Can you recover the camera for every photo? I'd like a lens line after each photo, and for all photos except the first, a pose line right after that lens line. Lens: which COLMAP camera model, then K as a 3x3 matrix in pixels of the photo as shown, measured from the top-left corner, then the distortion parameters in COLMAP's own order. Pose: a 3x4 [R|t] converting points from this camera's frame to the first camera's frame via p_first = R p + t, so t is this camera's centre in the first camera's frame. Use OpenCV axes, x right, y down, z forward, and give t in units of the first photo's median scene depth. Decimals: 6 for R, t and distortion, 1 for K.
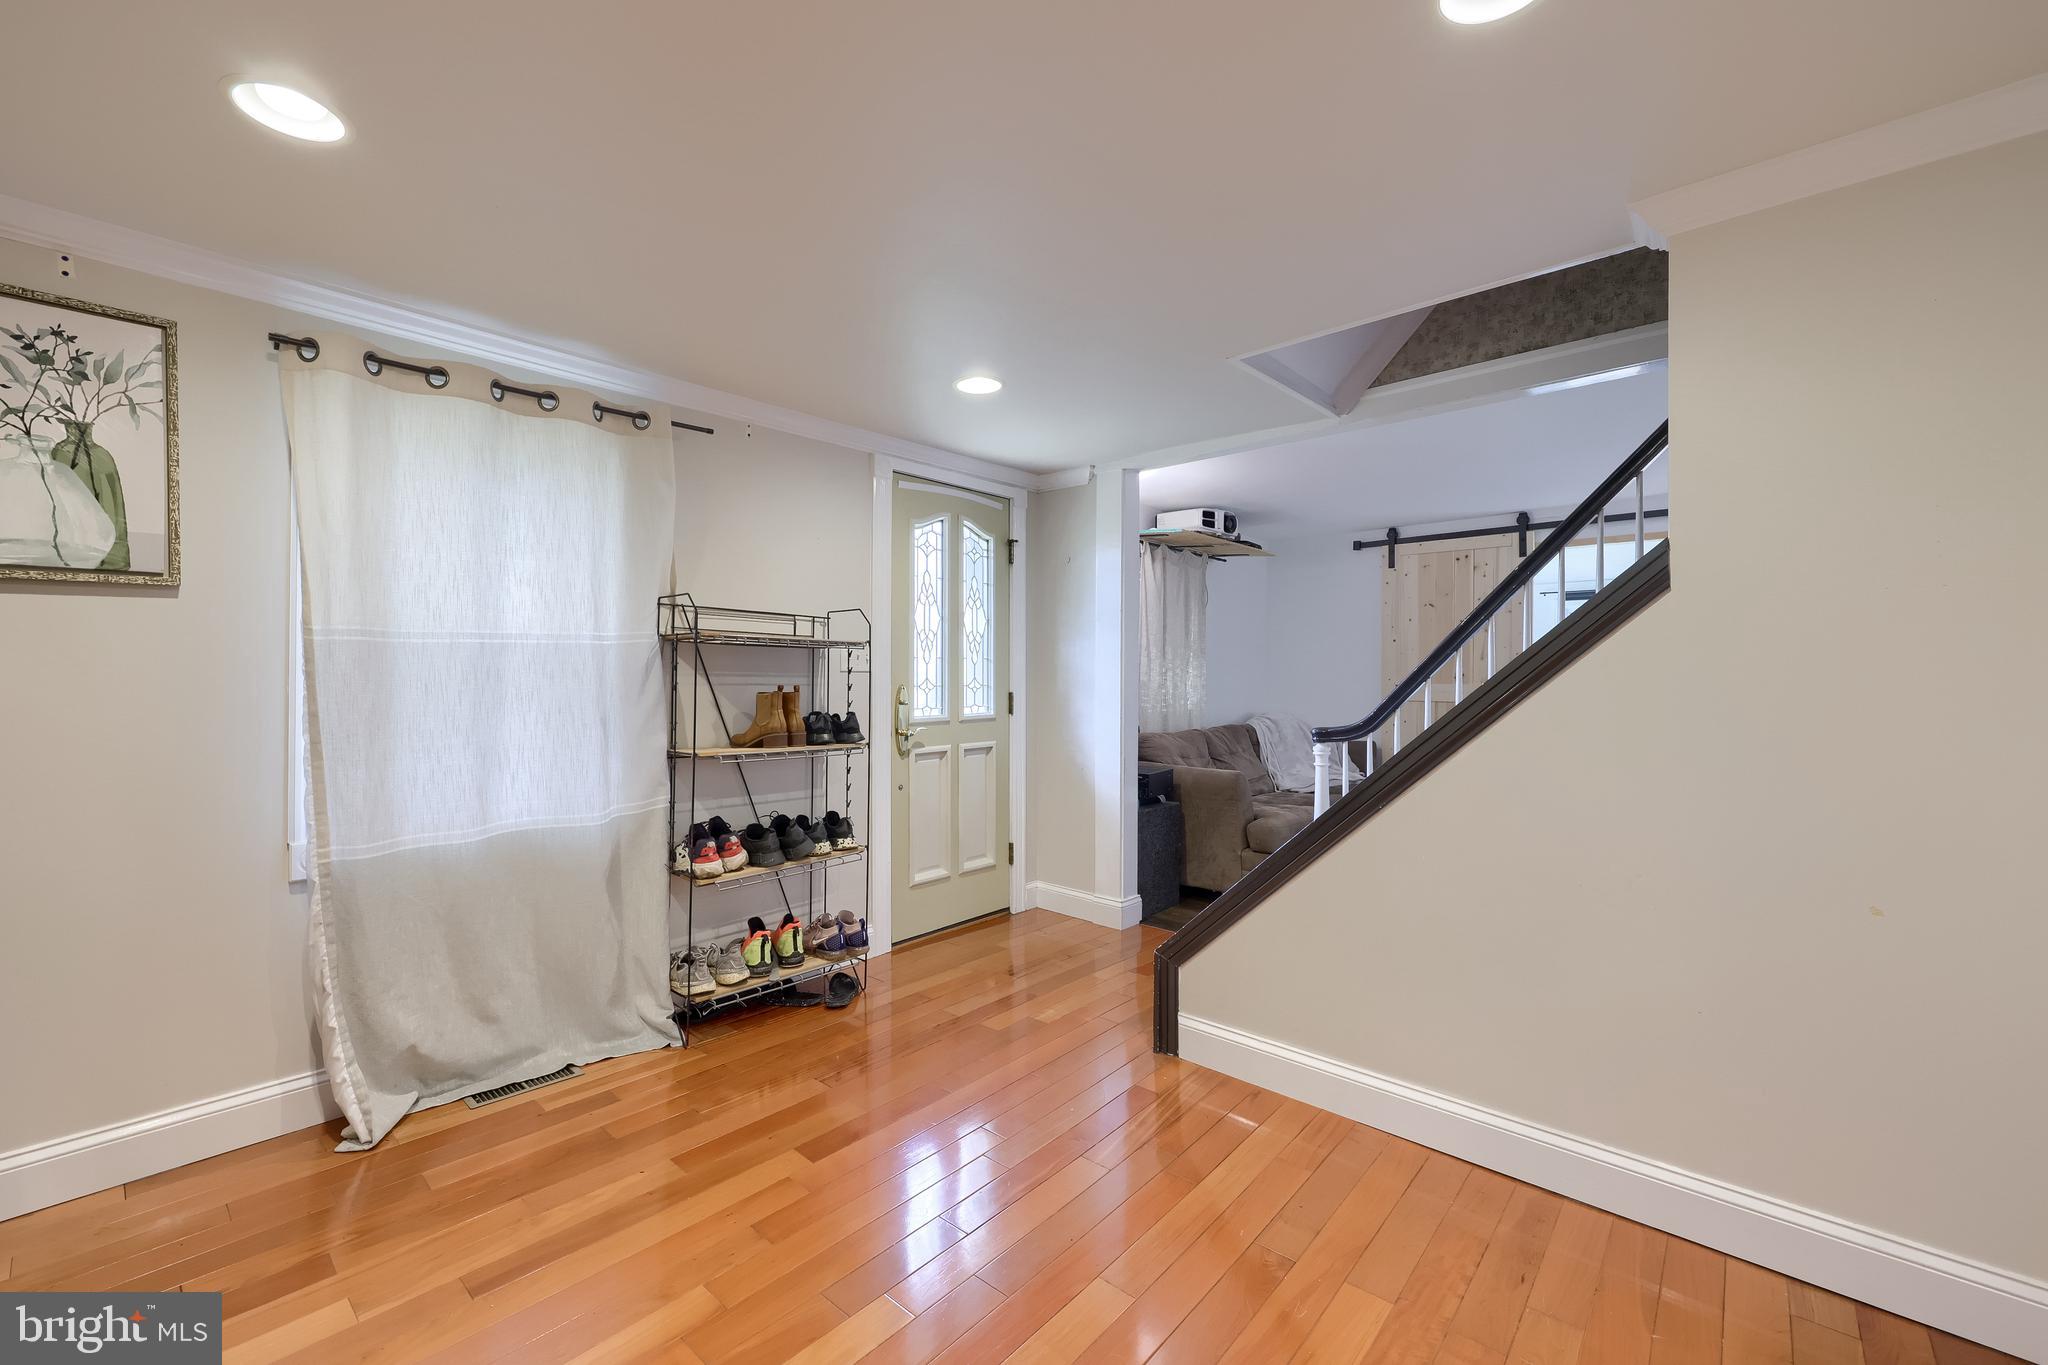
lens RADIAL K [[836.2, 0, 1014.2], [0, 836.2, 683.2], [0, 0, 1]] dist [0.001183, 0.000149]
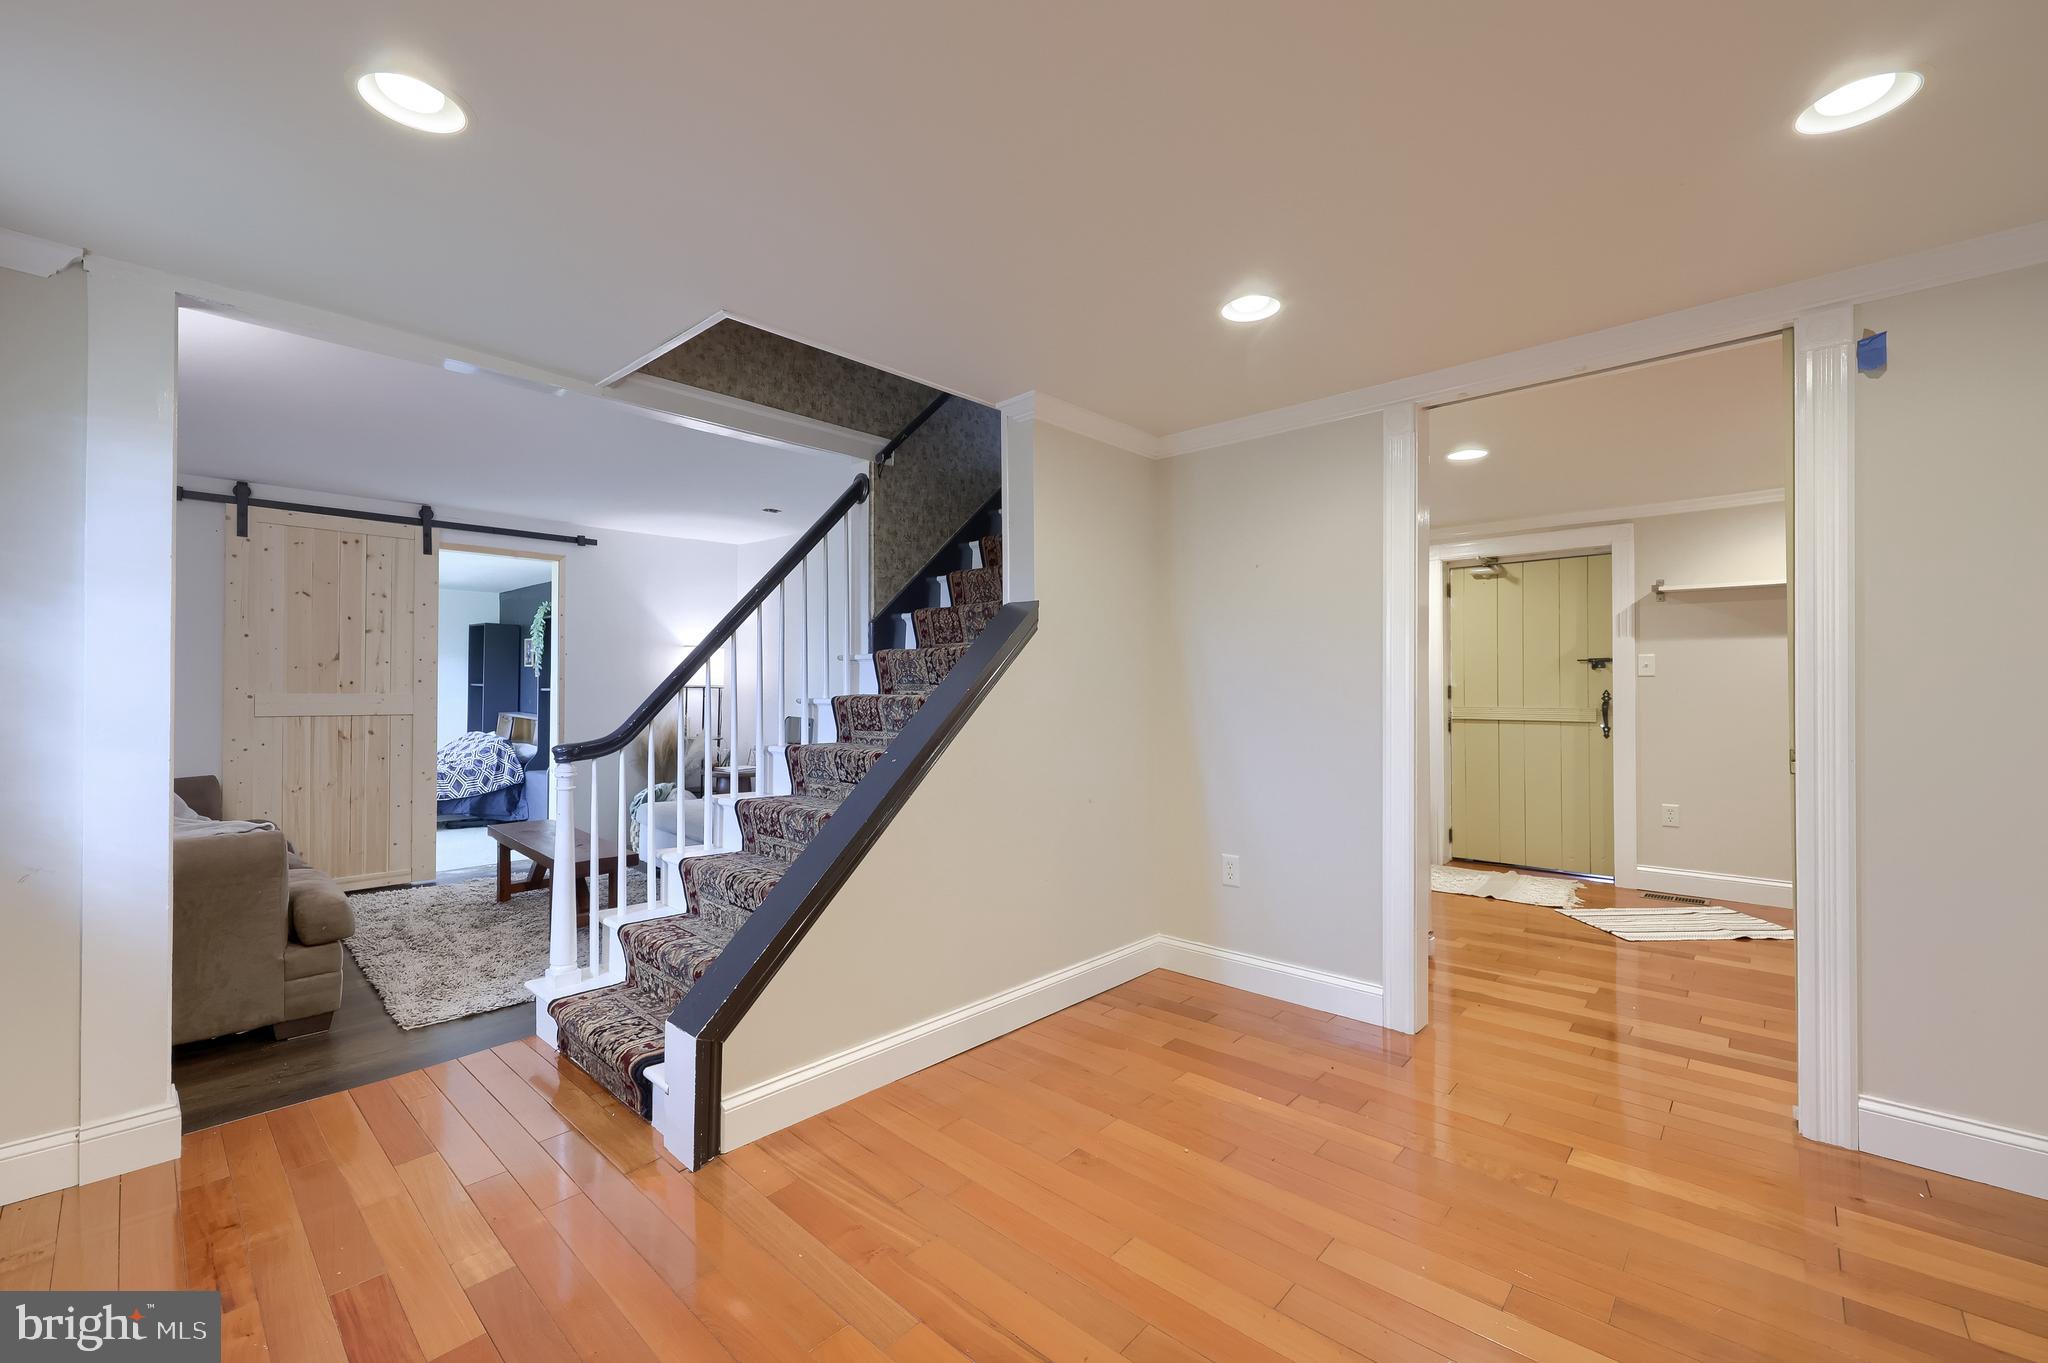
lens RADIAL K [[836.2, 0, 1015.1], [0, 836.2, 685.7], [0, 0, 1]] dist [0.001183, 0.000149]
pose [[0.024990, 0.004674, 0.999677, -0.515494], [0.005323, 0.999974, -0.004808, 0.001291], [-0.999674, 0.005442, 0.024964, 0.593419]]
